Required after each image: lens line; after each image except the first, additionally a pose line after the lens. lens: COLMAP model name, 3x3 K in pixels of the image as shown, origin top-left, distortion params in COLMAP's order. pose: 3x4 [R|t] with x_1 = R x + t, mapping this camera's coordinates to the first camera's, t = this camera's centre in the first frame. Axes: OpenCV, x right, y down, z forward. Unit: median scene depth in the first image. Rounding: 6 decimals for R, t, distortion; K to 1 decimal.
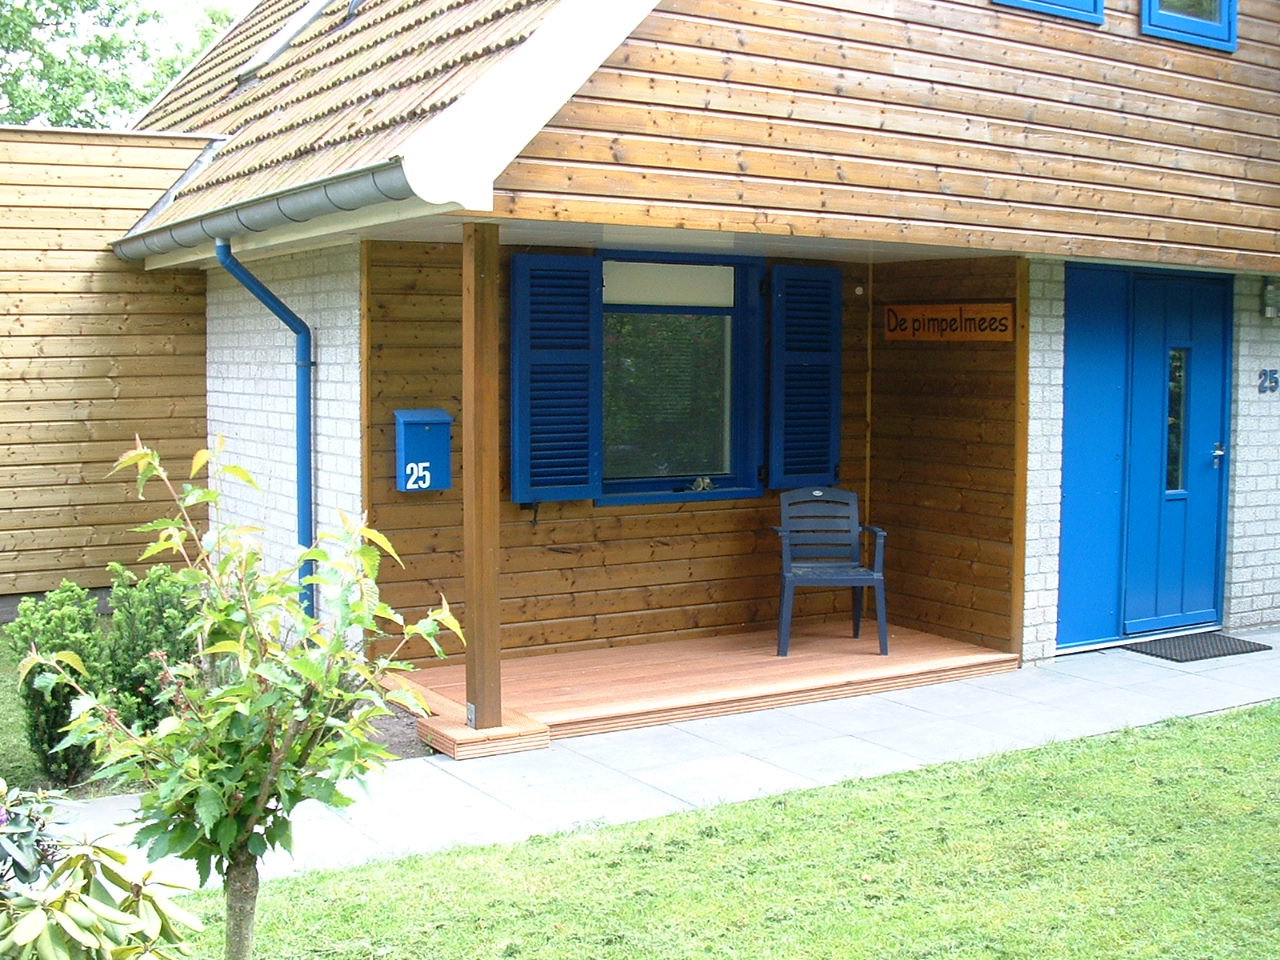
lens RADIAL K [[1501.8, 0, 638.0], [0, 1501.8, 488.7], [0, 0, 1]] dist [-0.183482, 0.000000]
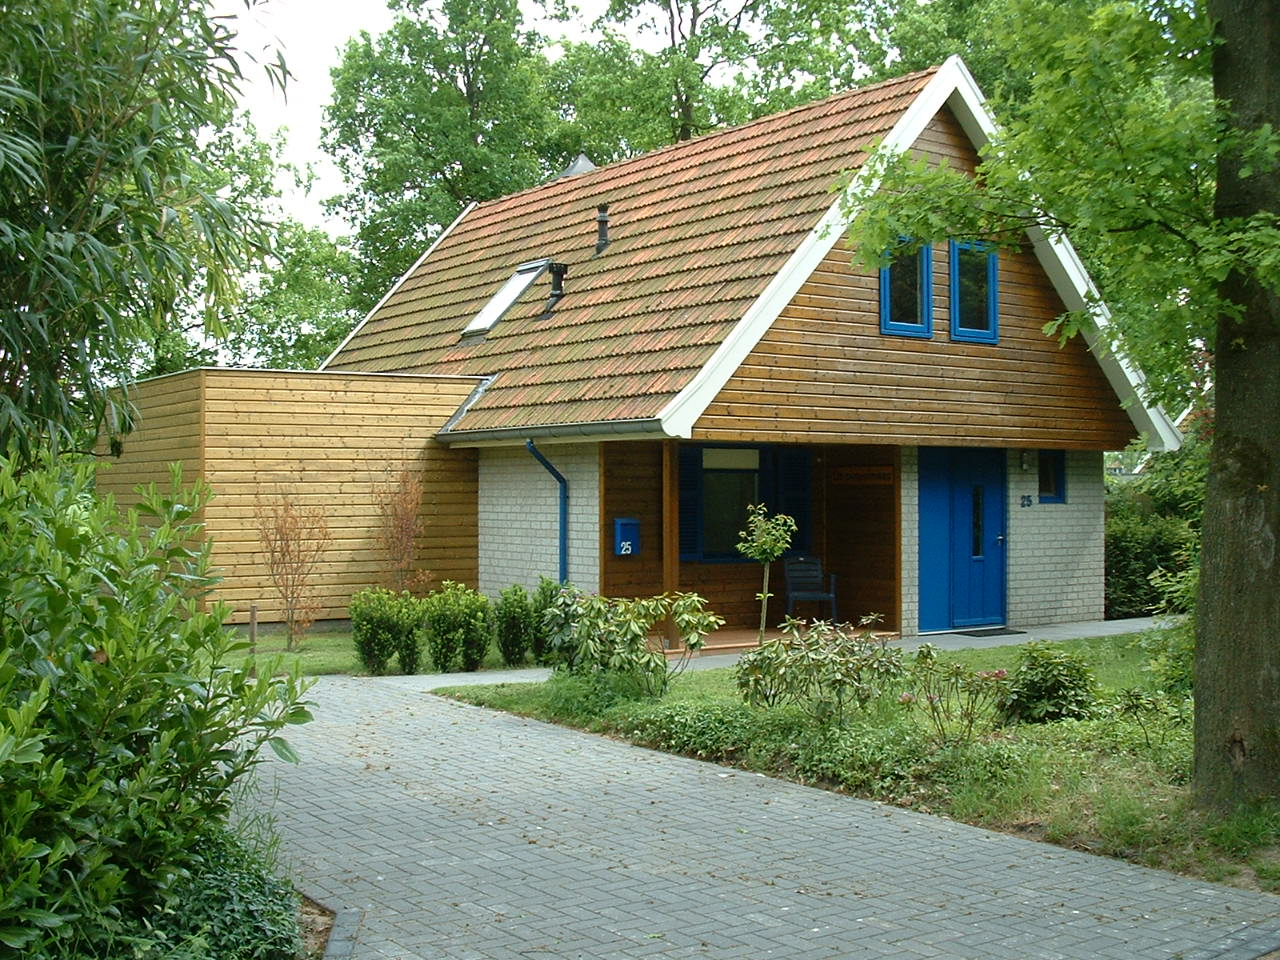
lens RADIAL K [[1501.8, 0, 640.8], [0, 1501.8, 476.3], [0, 0, 1]] dist [-0.183482, 0.000000]
pose [[0.998149, -0.005639, 0.060553, -0.235957], [0.011534, 0.995173, -0.097457, 0.093176], [-0.059711, 0.097975, 0.993396, -1.098834]]
